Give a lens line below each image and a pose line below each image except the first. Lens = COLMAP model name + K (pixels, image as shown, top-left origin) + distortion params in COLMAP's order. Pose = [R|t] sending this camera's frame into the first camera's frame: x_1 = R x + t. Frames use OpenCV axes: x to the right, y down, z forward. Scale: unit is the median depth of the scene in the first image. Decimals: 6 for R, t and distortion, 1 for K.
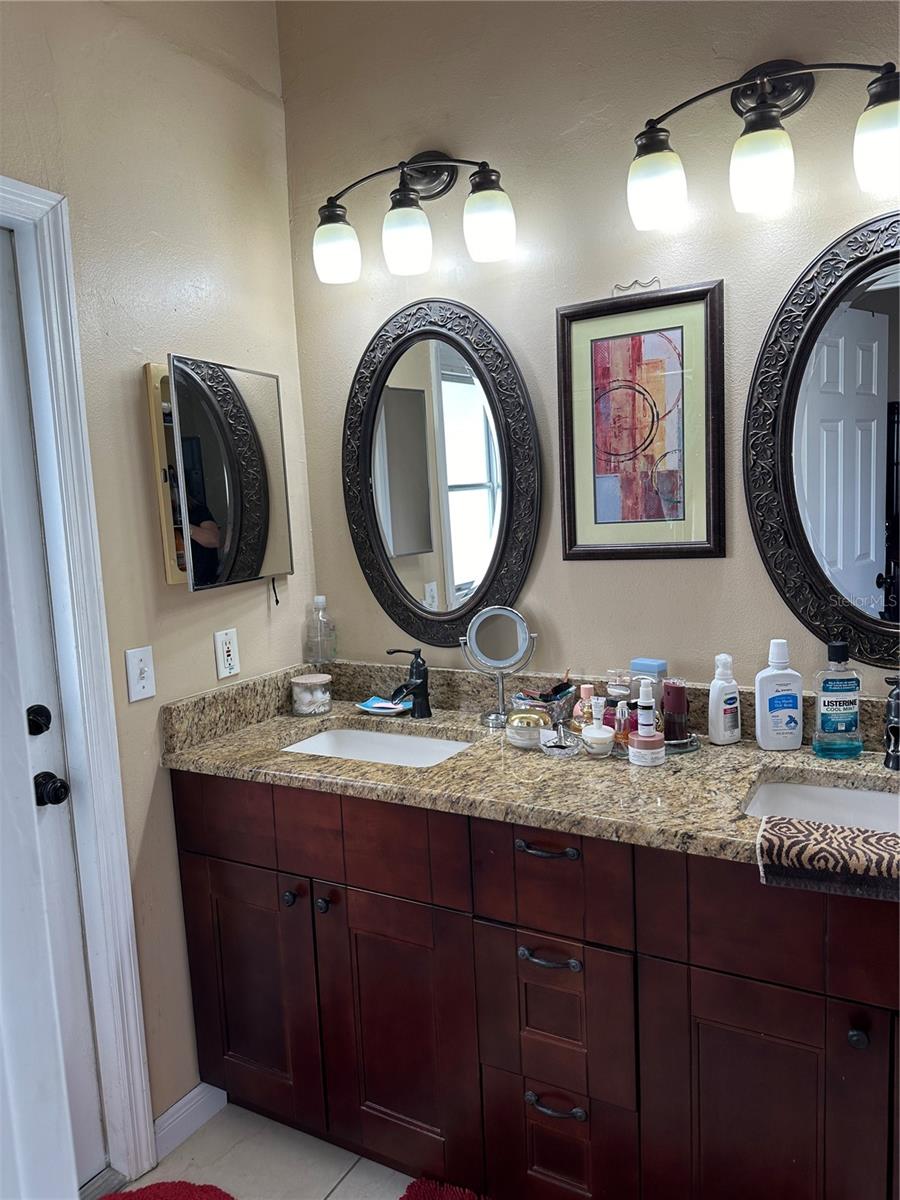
lens RADIAL K [[845.8, 0, 452.8], [0, 845.8, 600.2], [0, 0, 1]] dist [0.081469, -0.086293]
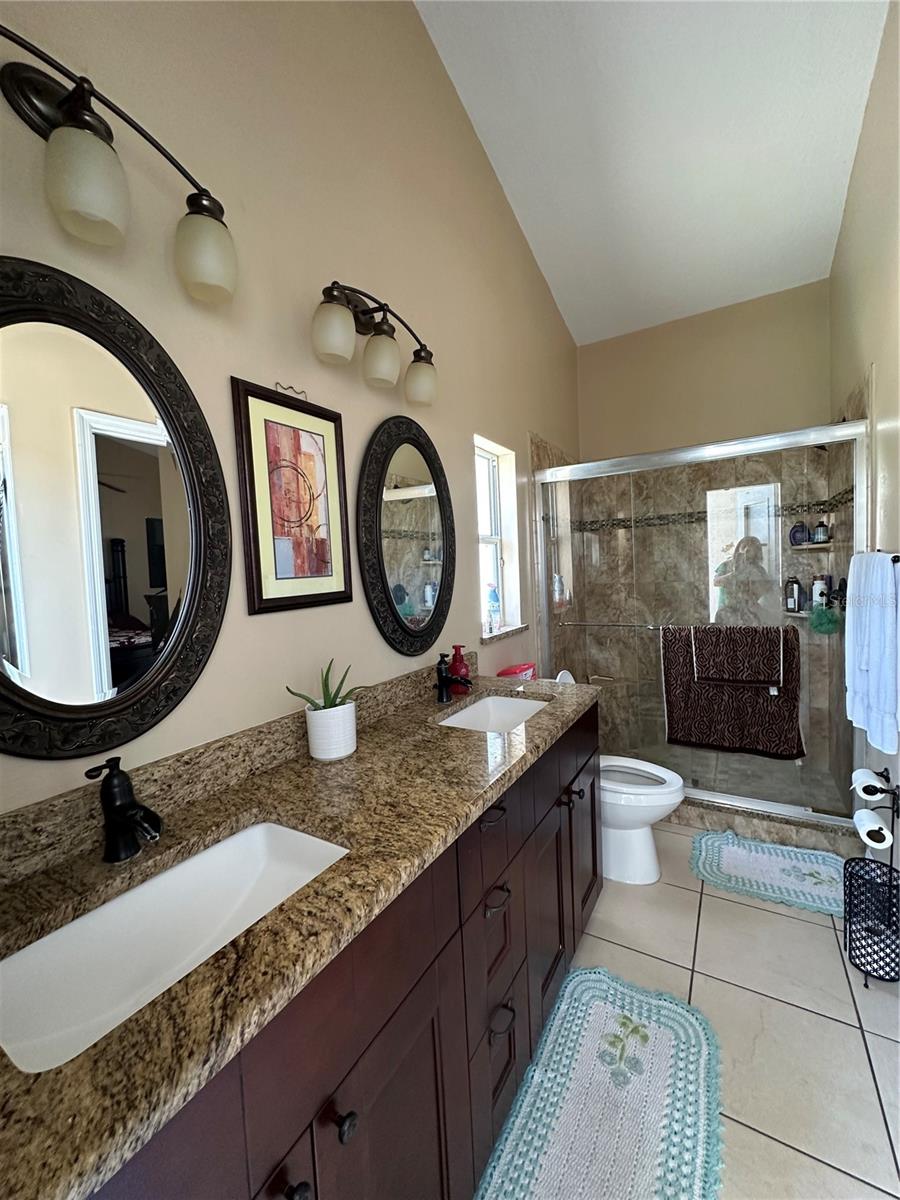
lens RADIAL K [[474.1, 0, 455.8], [0, 474.1, 596.4], [0, 0, 1]] dist [-0.003284, 0.000502]
pose [[0.043660, -0.013160, 0.998960, -0.470198], [0.166188, 0.986077, 0.005727, -0.033294], [-0.985127, 0.165766, 0.045239, 0.774380]]
